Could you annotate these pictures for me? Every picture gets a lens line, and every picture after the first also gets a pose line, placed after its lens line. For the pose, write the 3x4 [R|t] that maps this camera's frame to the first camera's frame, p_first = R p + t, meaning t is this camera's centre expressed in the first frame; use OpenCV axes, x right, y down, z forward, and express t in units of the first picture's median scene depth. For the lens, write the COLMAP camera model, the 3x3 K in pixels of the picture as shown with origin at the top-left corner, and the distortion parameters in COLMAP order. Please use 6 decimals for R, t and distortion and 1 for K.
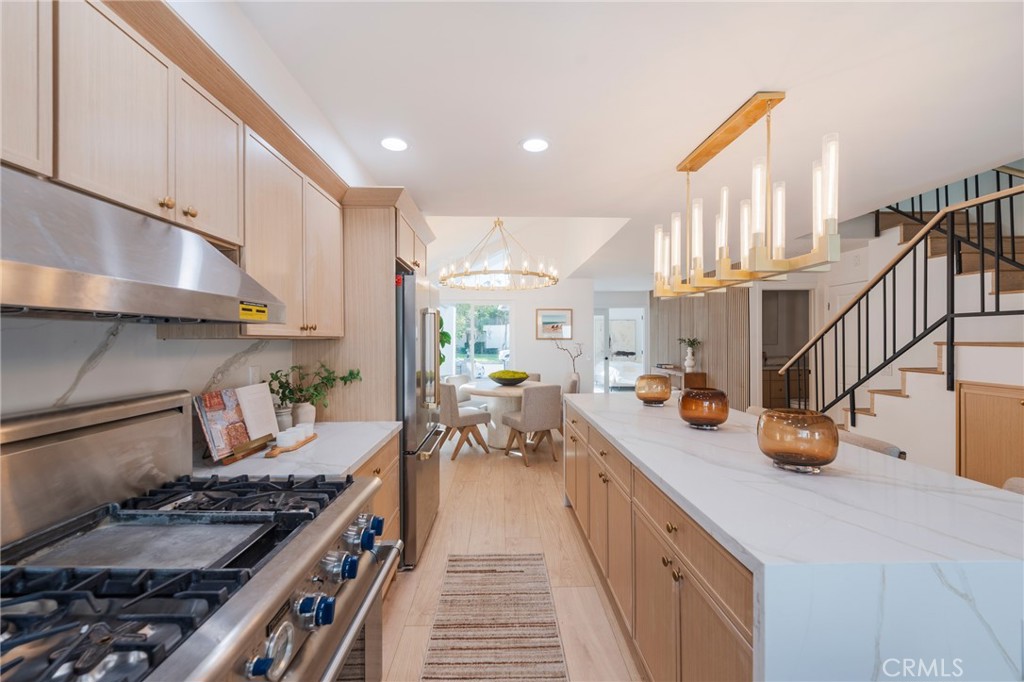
lens RADIAL K [[413.5, 0, 507.8], [0, 413.5, 339.0], [0, 0, 1]] dist [-0.002037, -0.000324]
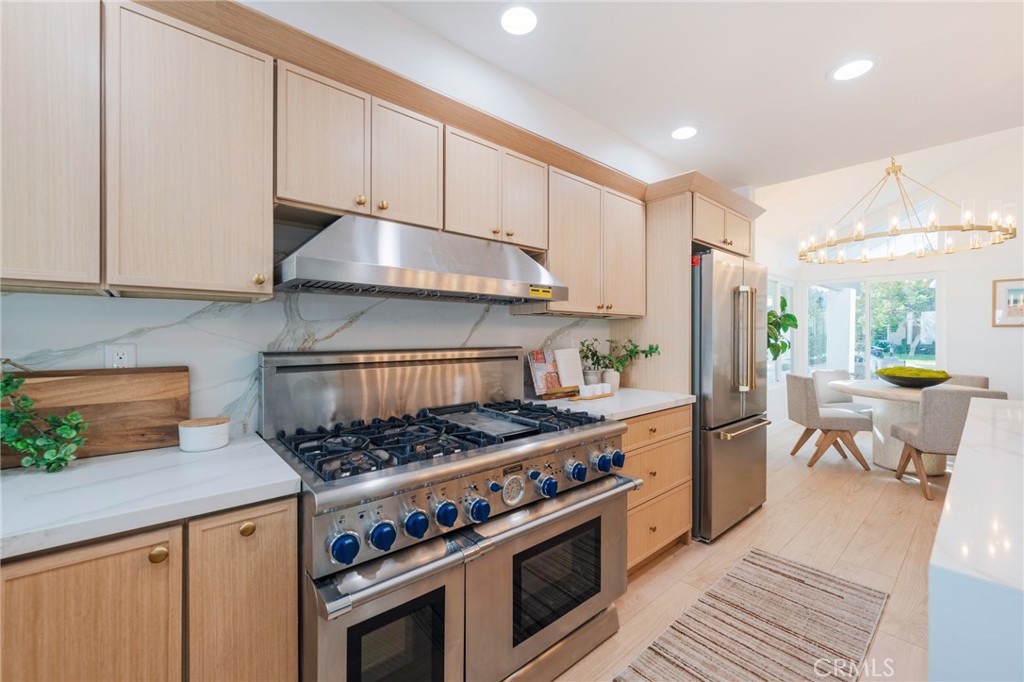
lens RADIAL K [[413.2, 0, 512.7], [0, 413.2, 336.0], [0, 0, 1]] dist [-0.002341, -0.000399]
pose [[0.642287, 0.007243, -0.766430, 0.251053], [-0.003660, 0.999973, 0.006384, 0.045508], [0.766456, -0.001295, 0.642296, -0.022210]]
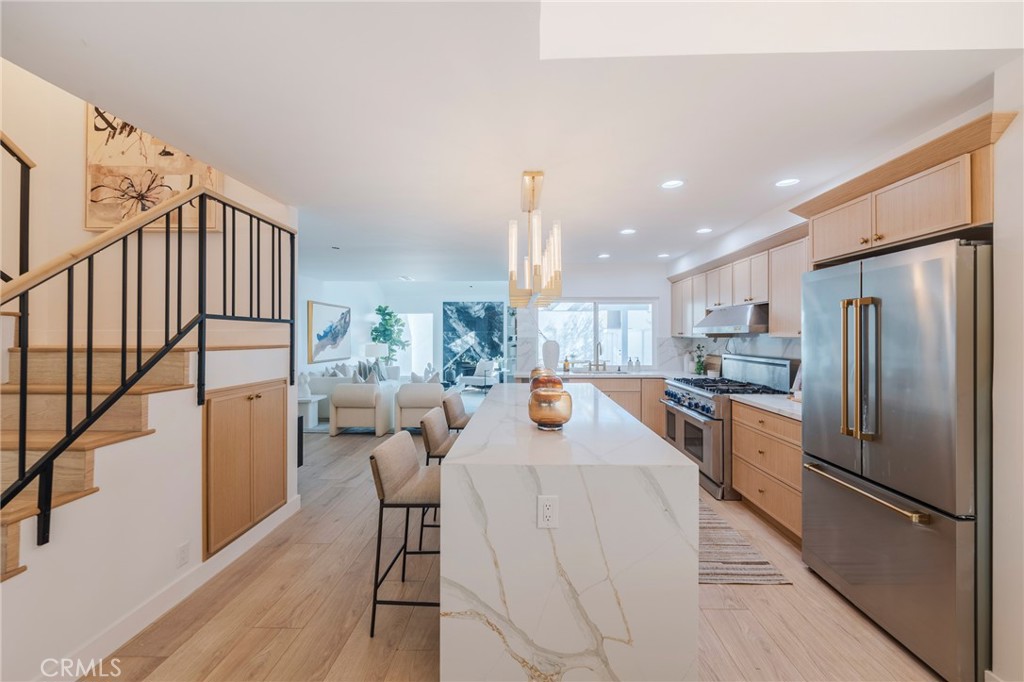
lens RADIAL K [[416.3, 0, 515.0], [0, 416.3, 337.8], [0, 0, 1]] dist [0.001494, -0.000387]
pose [[-0.998944, 0.004963, 0.045686, 0.468226], [0.005167, 0.999977, 0.004359, -0.014759], [-0.045663, 0.004590, -0.998946, 2.195994]]
